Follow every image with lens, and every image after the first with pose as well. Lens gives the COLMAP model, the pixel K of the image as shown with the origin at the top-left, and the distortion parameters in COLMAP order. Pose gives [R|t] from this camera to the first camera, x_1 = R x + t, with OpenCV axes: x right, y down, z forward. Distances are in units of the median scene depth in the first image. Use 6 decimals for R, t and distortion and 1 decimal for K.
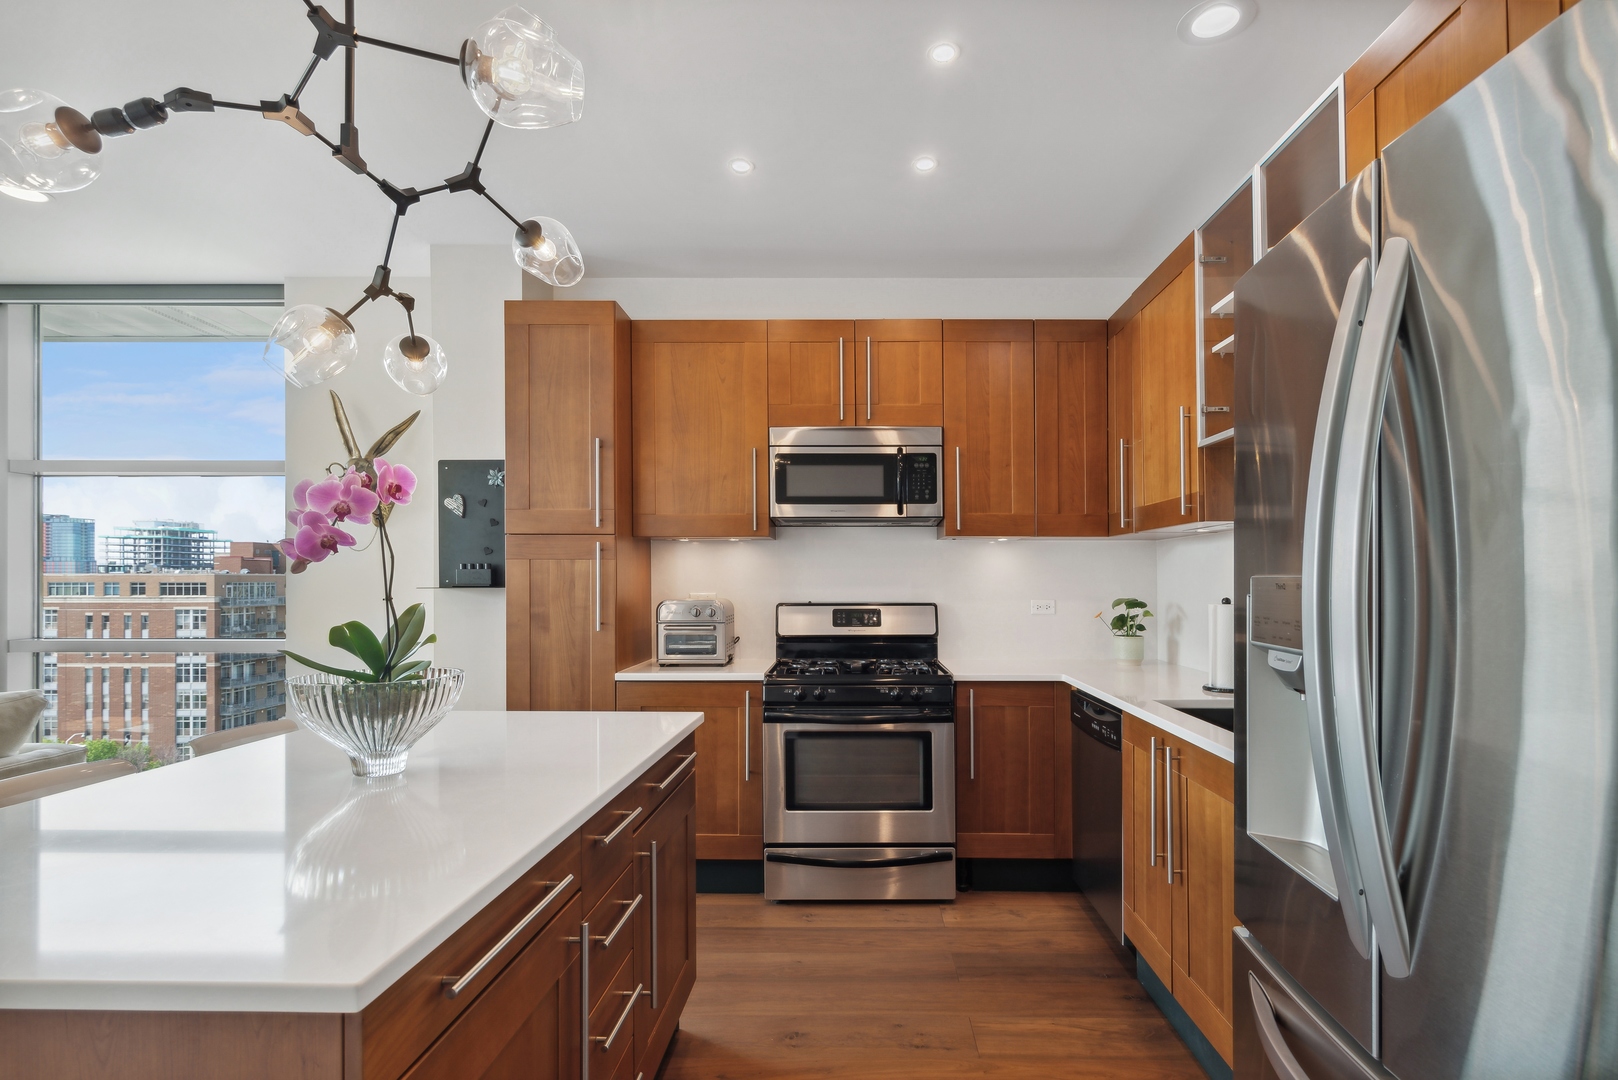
lens RADIAL K [[791.5, 0, 840.5], [0, 791.5, 568.5], [0, 0, 1]] dist [0.002451, -0.002160]
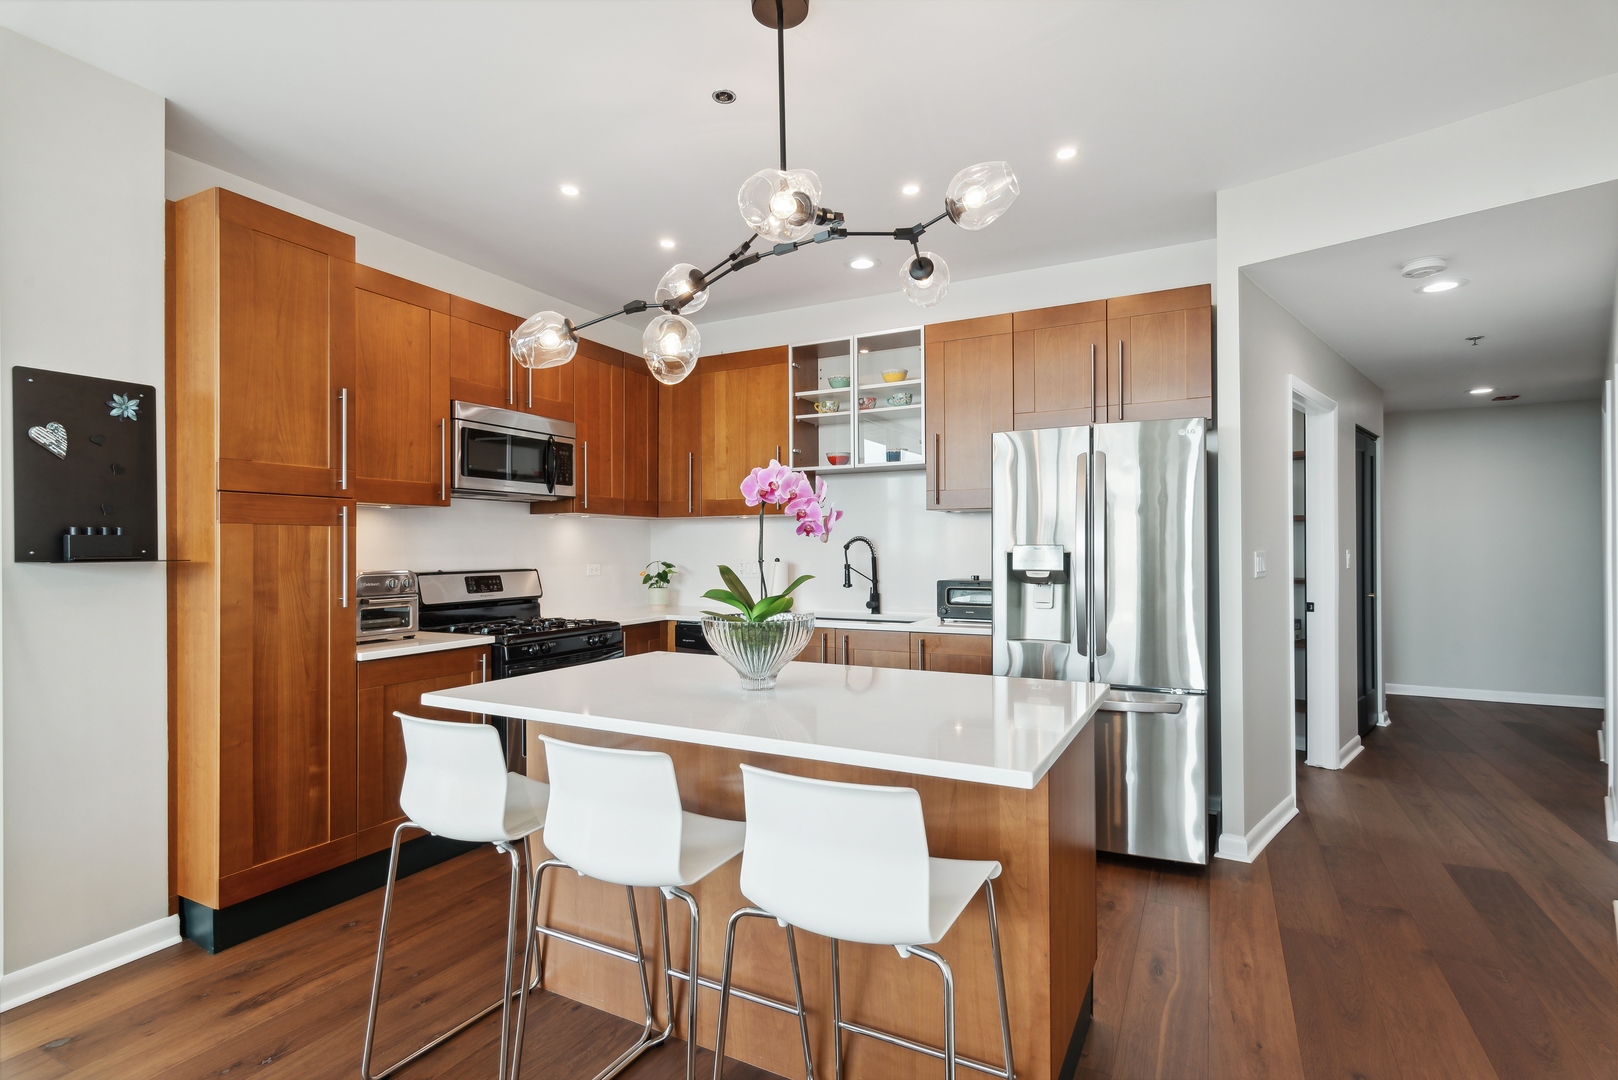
lens RADIAL K [[791.5, 0, 800.2], [0, 791.5, 542.6], [0, 0, 1]] dist [0.002451, -0.002160]
pose [[0.458357, 0.003997, 0.888759, -0.791825], [-0.010223, 0.999947, 0.000775, 0.000597], [-0.888709, -0.009441, 0.458374, 0.132362]]
